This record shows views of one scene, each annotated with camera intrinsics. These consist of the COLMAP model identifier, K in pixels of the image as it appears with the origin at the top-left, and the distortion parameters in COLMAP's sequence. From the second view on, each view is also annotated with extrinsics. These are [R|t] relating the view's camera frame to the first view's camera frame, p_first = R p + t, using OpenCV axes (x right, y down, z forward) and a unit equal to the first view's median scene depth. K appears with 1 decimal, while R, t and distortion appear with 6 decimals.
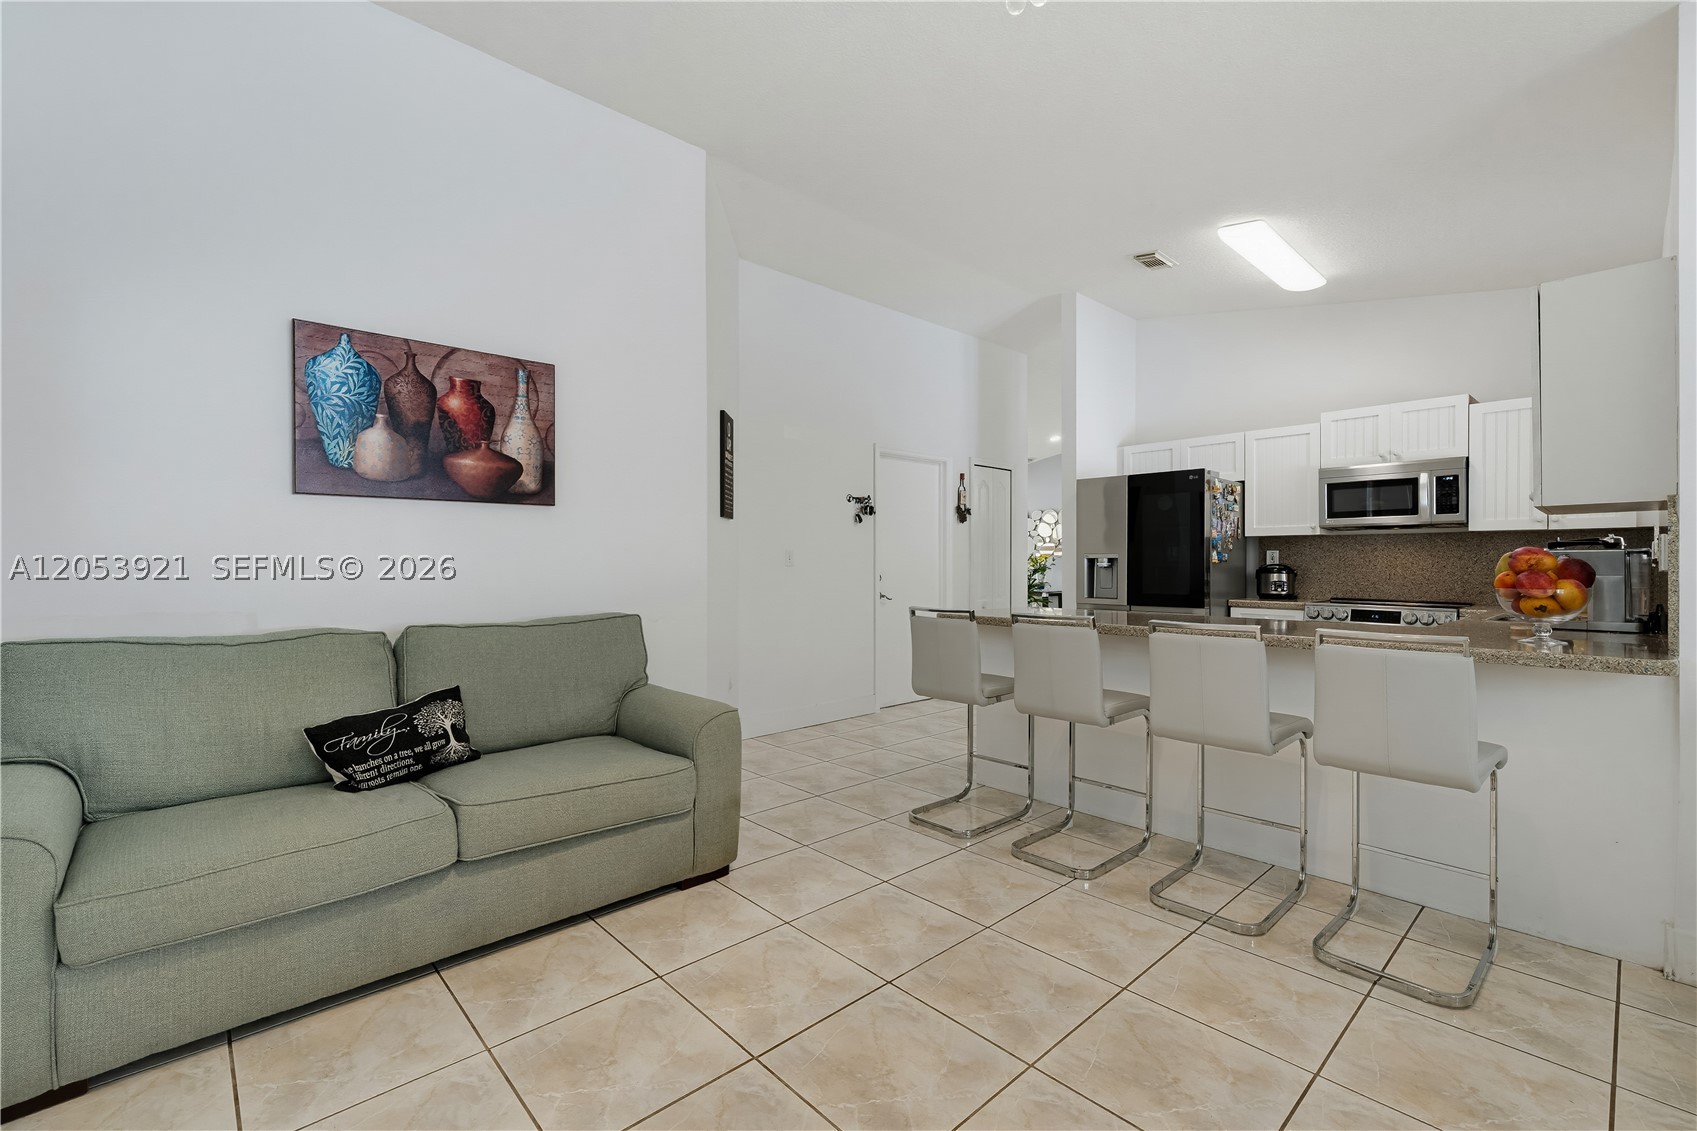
lens RADIAL K [[727.5, 0, 842.9], [0, 727.5, 557.5], [0, 0, 1]] dist [-0.001692, 0.000036]
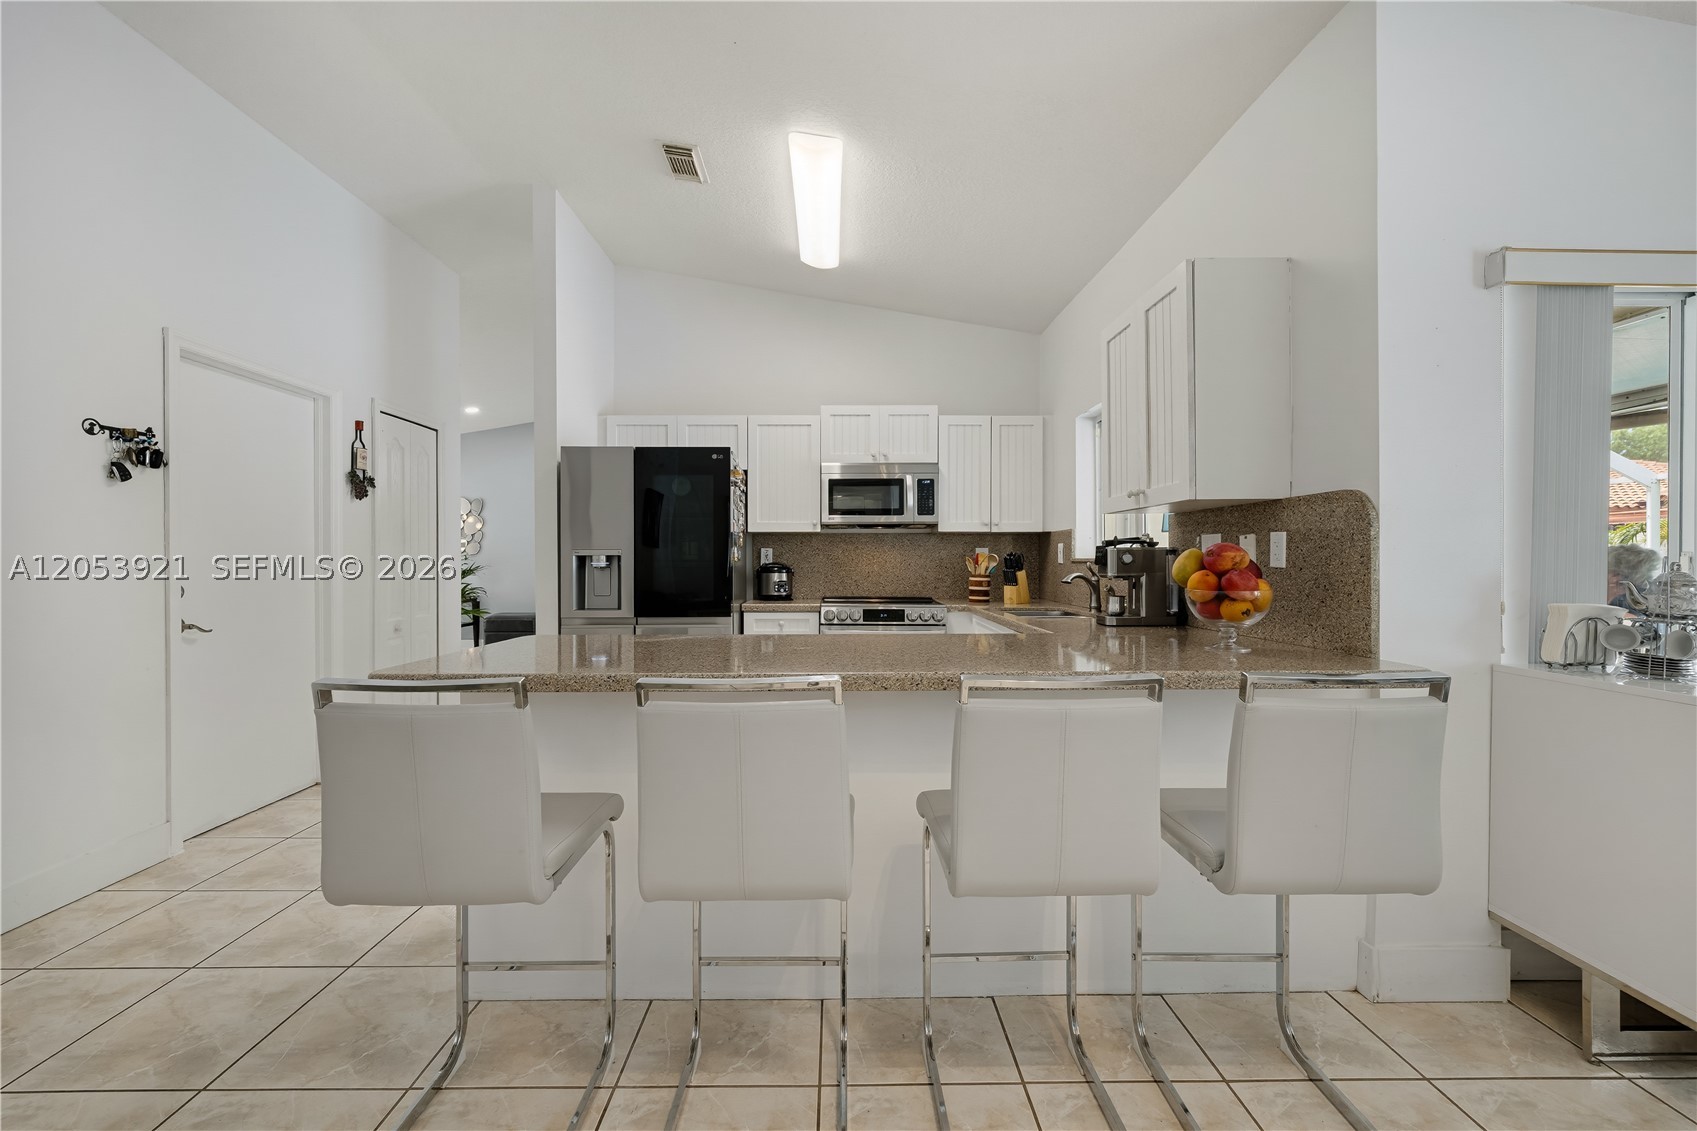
lens RADIAL K [[672.7, 0, 849.0], [0, 672.7, 569.0], [0, 0, 1]] dist [-0.021573, 0.005412]
pose [[0.663305, -0.009362, 0.748291, 0.015477], [-0.004077, 0.999862, 0.016124, 0.002965], [-0.748338, -0.013746, 0.663175, 0.373286]]
